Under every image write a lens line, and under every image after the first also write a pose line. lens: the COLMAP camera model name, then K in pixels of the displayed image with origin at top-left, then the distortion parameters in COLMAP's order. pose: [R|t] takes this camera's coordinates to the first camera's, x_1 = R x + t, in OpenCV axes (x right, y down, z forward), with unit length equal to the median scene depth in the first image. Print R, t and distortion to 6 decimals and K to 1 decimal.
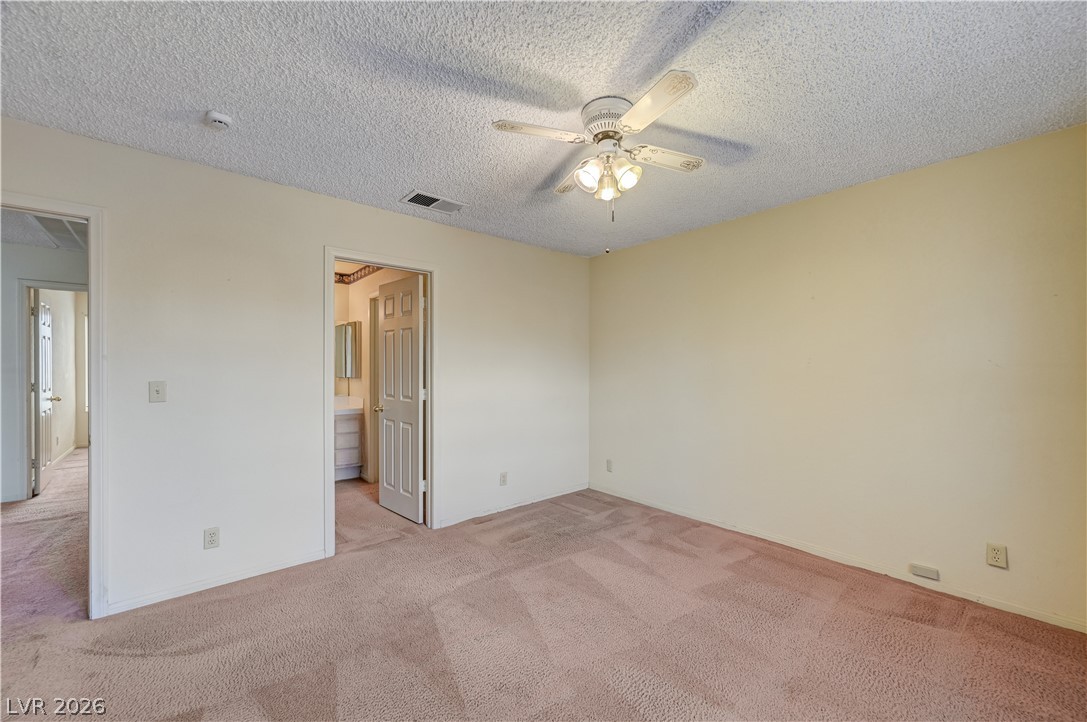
lens RADIAL K [[431.8, 0, 551.4], [0, 431.8, 372.7], [0, 0, 1]] dist [0.000702, 0.000063]
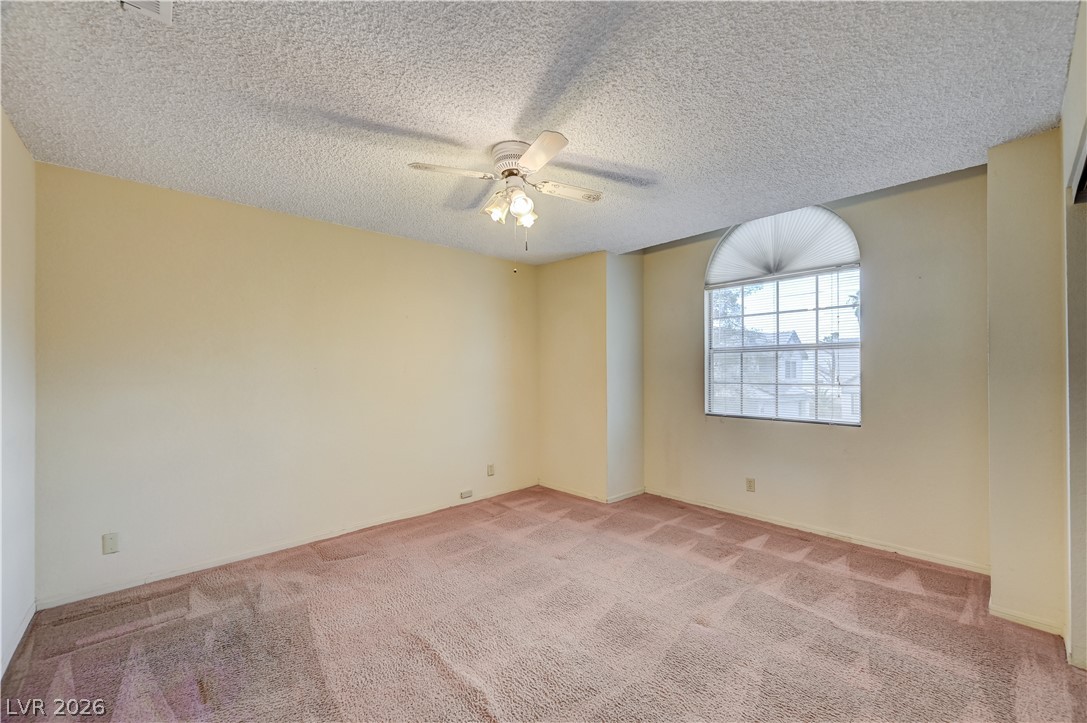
lens RADIAL K [[431.8, 0, 551.4], [0, 431.8, 373.2], [0, 0, 1]] dist [0.000702, 0.000063]
pose [[-0.037475, -0.009645, 0.999251, -0.615105], [0.018396, 0.999777, 0.010340, -0.010115], [-0.999128, 0.018770, -0.037289, 0.563790]]
